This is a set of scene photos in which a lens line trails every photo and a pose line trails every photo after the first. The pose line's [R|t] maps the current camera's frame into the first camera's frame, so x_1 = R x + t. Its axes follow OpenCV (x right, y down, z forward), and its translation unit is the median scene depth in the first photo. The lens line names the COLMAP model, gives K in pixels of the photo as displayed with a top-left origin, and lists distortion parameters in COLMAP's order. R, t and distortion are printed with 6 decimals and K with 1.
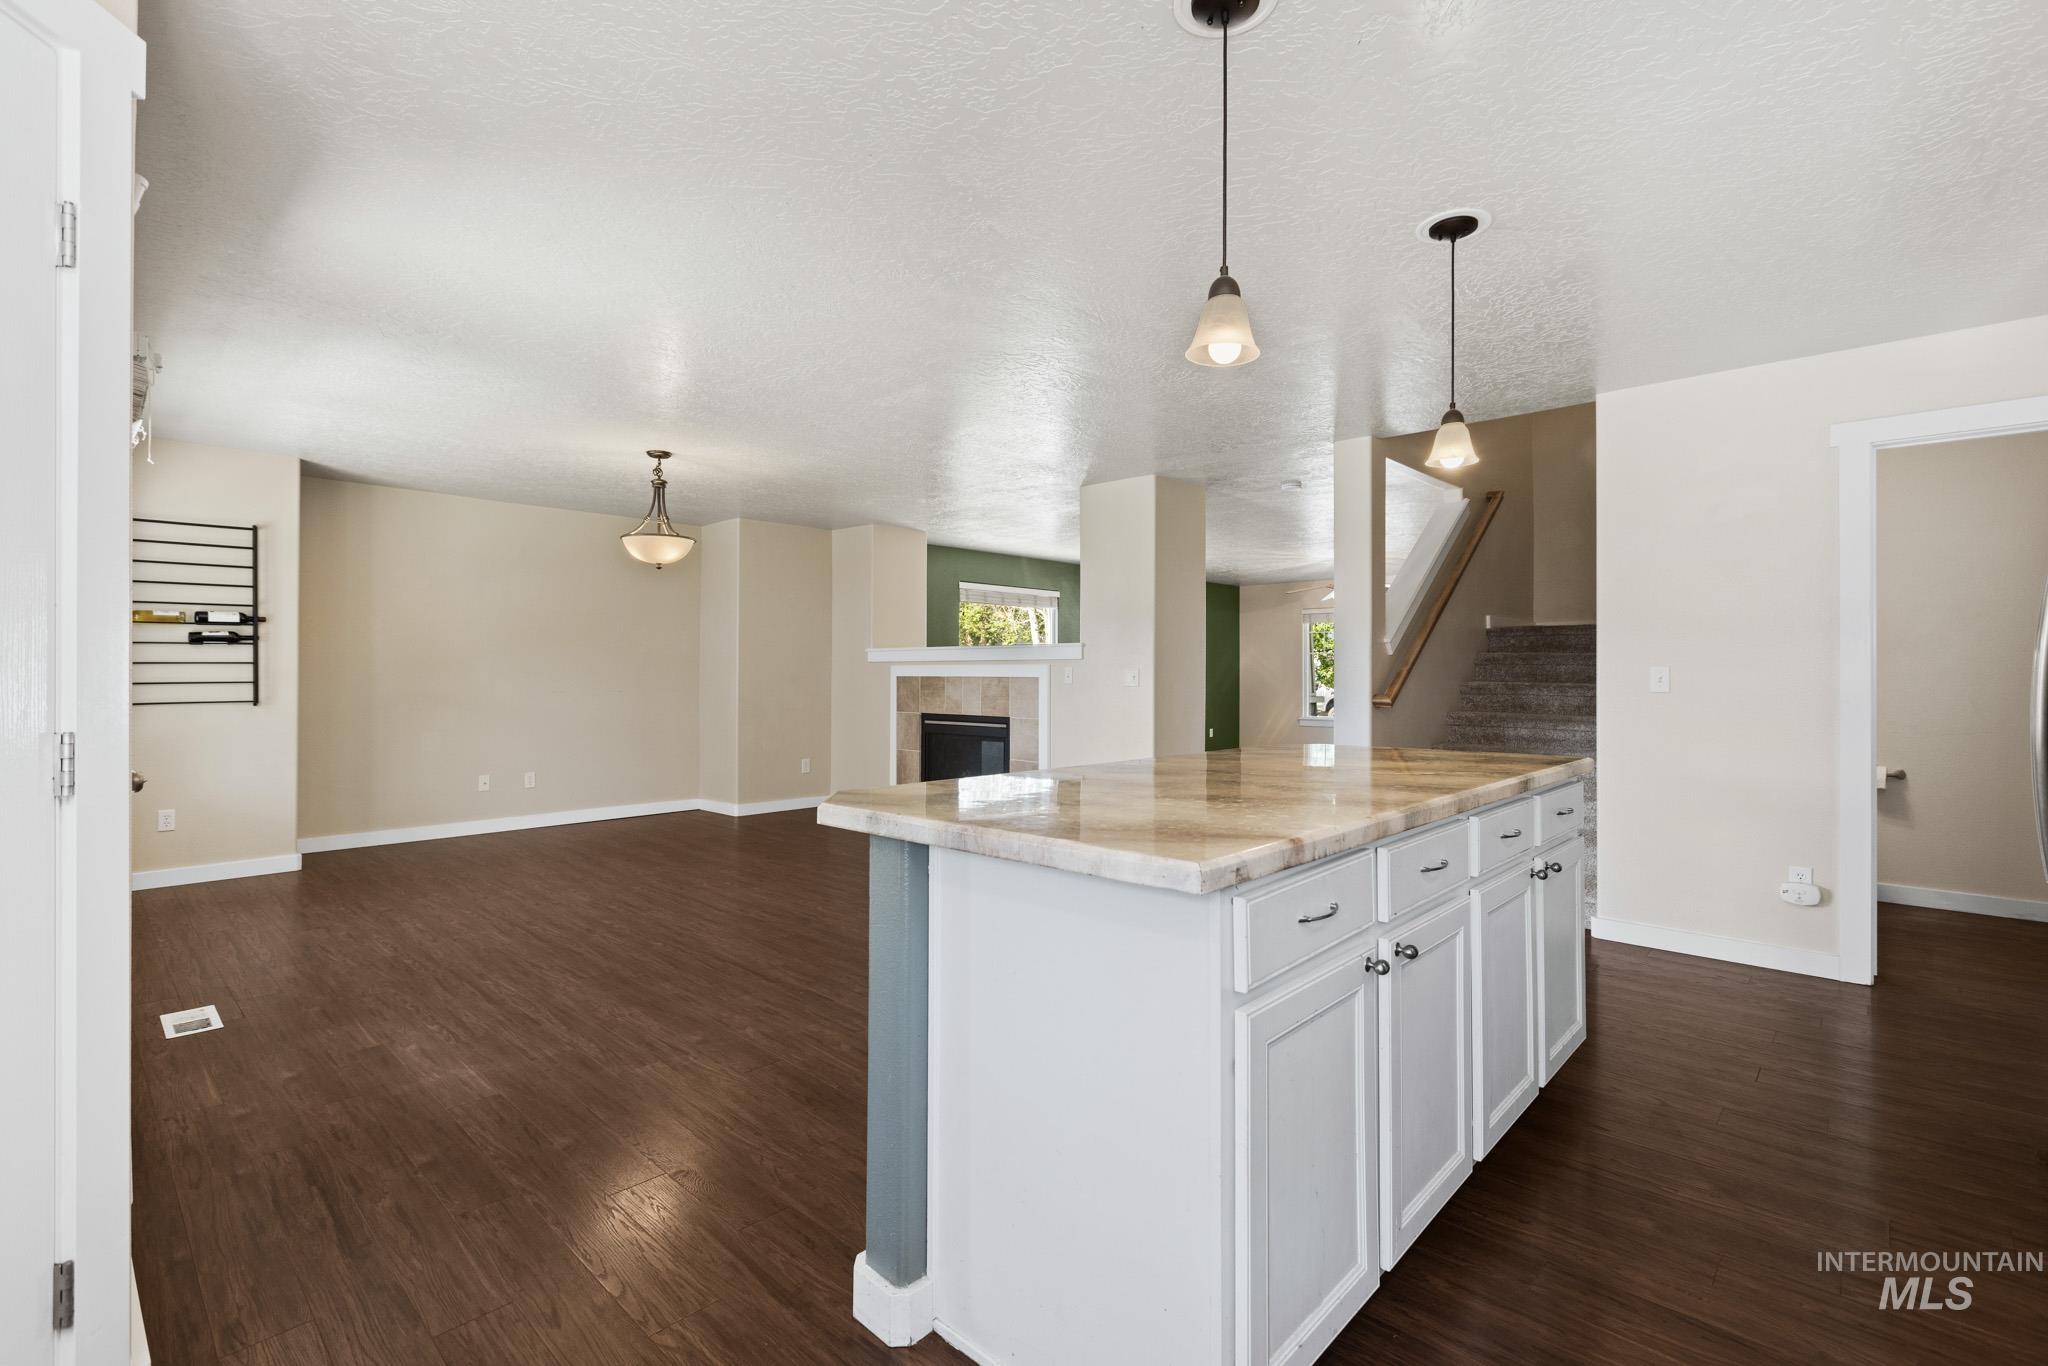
lens RADIAL K [[914.5, 0, 1030.8], [0, 914.5, 684.2], [0, 0, 1]] dist [0.000726, -0.000073]
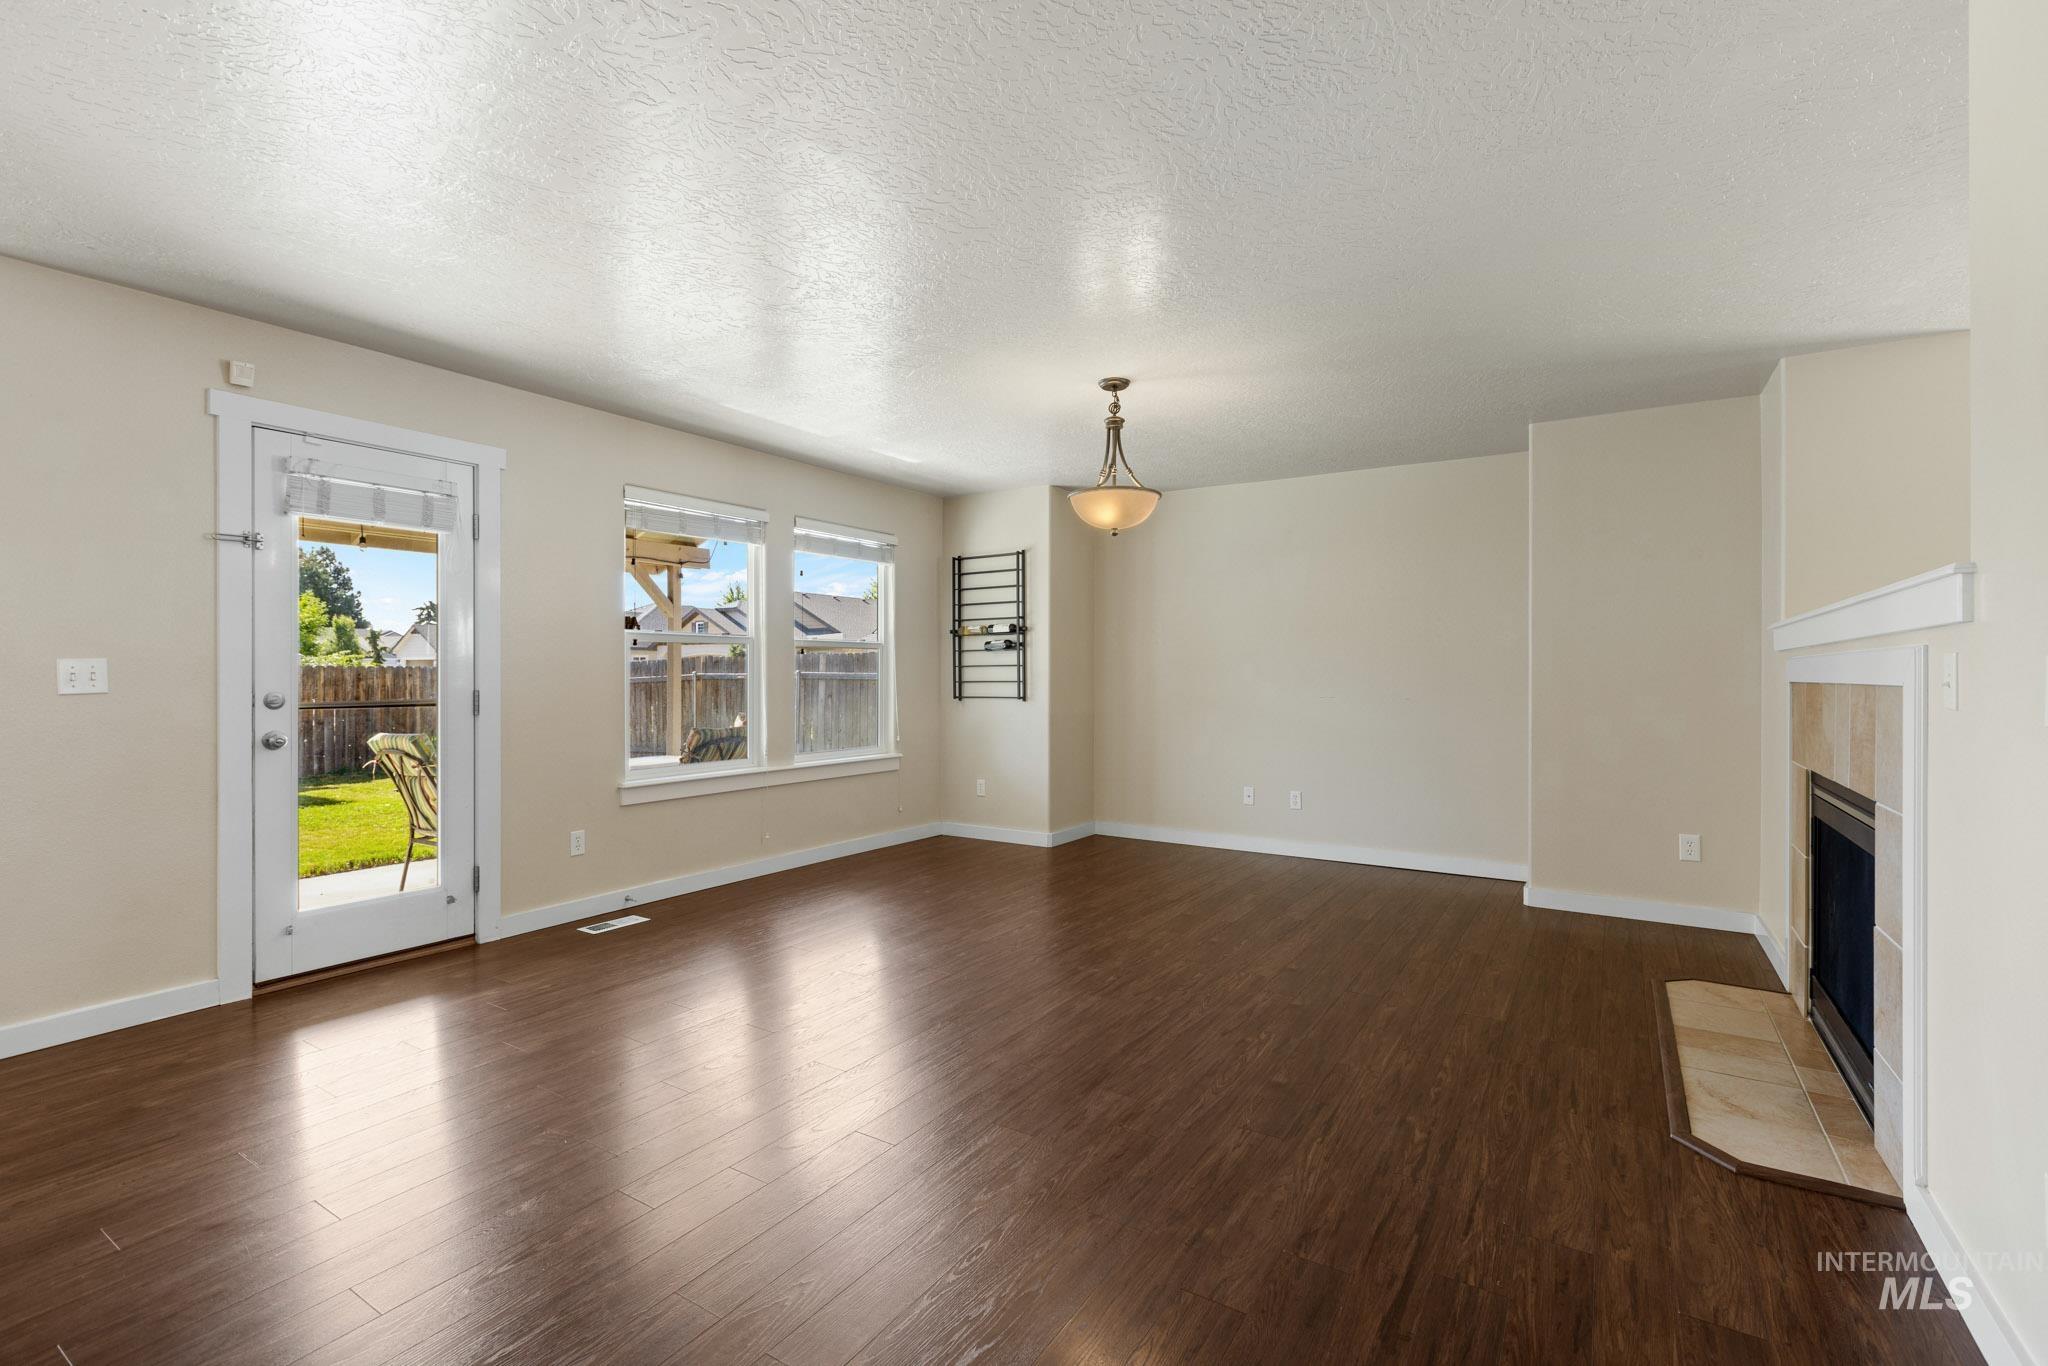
lens RADIAL K [[920.7, 0, 1027.2], [0, 920.7, 669.1], [0, 0, 1]] dist [0.002703, 0.000275]
pose [[0.175748, -0.006425, -0.984414, 0.332188], [-0.011093, 0.999902, -0.008507, -0.008481], [0.984373, 0.012415, 0.175659, 0.795596]]
